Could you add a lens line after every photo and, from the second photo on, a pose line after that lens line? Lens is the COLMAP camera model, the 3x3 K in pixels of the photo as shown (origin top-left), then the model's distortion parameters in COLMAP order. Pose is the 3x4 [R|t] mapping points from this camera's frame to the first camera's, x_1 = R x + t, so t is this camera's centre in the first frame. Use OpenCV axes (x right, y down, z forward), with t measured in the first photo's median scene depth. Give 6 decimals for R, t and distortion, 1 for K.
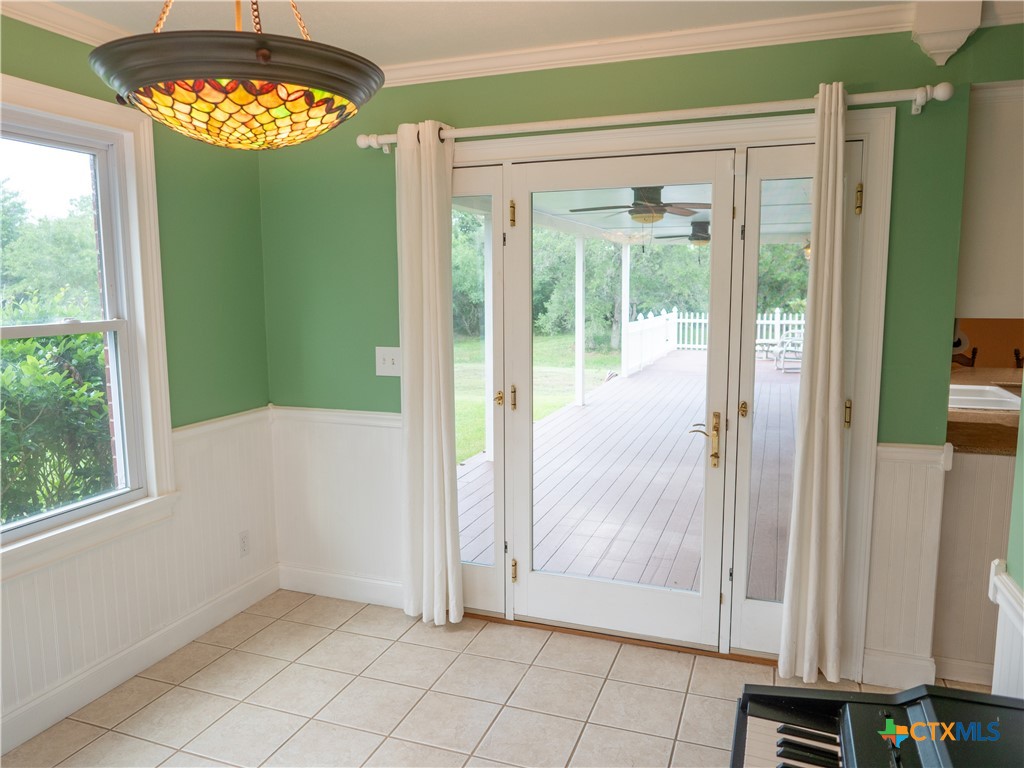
lens RADIAL K [[735.5, 0, 509.6], [0, 735.5, 380.4], [0, 0, 1]] dist [-0.020103, 0.003083]
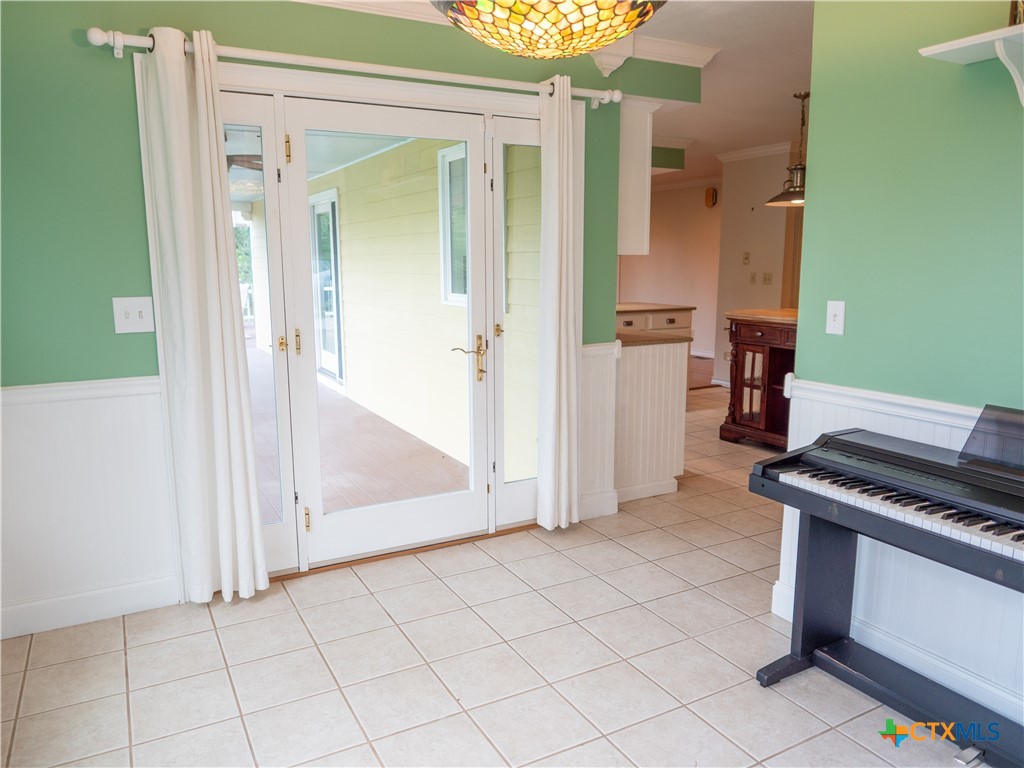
lens RADIAL K [[735.5, 0, 509.7], [0, 735.5, 384.1], [0, 0, 1]] dist [-0.020103, 0.003083]
pose [[0.657572, -0.124689, 0.743002, -0.548874], [0.097092, 0.992011, 0.080549, 0.028377], [-0.747110, 0.019173, 0.664424, 0.151398]]
